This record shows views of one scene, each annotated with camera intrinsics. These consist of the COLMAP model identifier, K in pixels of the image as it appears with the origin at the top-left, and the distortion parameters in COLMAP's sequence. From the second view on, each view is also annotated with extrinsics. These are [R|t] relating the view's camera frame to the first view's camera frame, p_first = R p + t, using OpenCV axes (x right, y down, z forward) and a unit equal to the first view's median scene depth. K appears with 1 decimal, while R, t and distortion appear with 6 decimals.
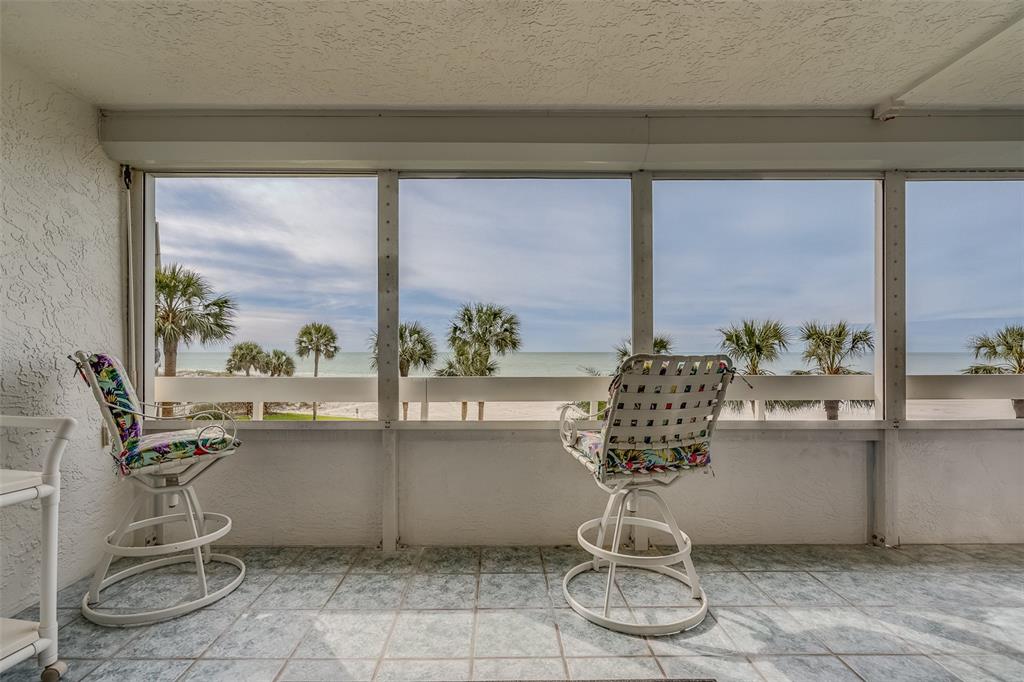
lens RADIAL K [[487.0, 0, 505.8], [0, 487.0, 350.4], [0, 0, 1]] dist [0.002287, 0.000529]
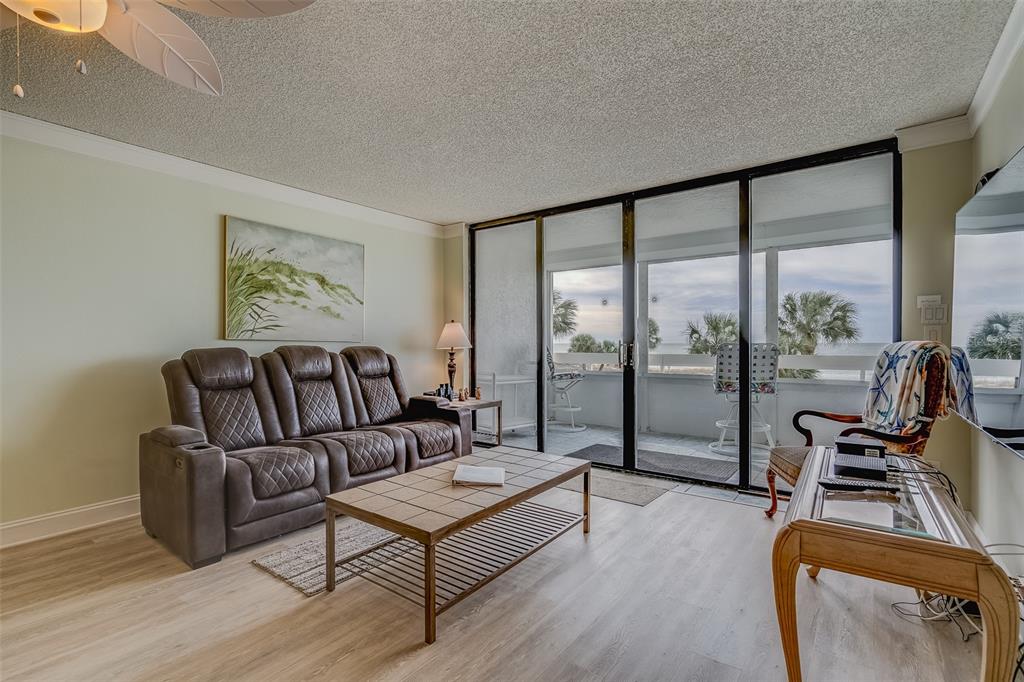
lens RADIAL K [[474.0, 0, 498.5], [0, 474.0, 344.3], [0, 0, 1]] dist [-0.001875, 0.000445]
pose [[0.786115, -0.000584, -0.618080, 0.326949], [0.004258, 0.999981, 0.004470, 0.000281], [0.618066, -0.006146, 0.786102, -0.631532]]
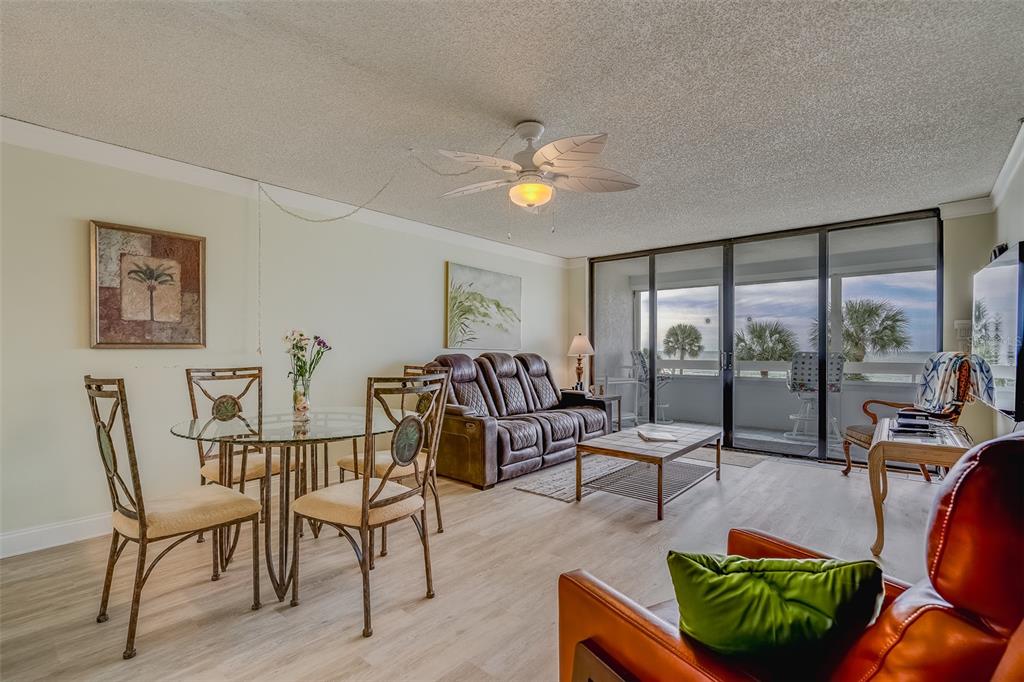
lens RADIAL K [[468.2, 0, 509.2], [0, 468.2, 349.3], [0, 0, 1]] dist [-0.000444, 0.000970]
pose [[0.750696, -0.000225, -0.660648, 0.328418], [0.000017, 1.000000, -0.000322, -0.002634], [0.660648, 0.000231, 0.750696, -0.972057]]
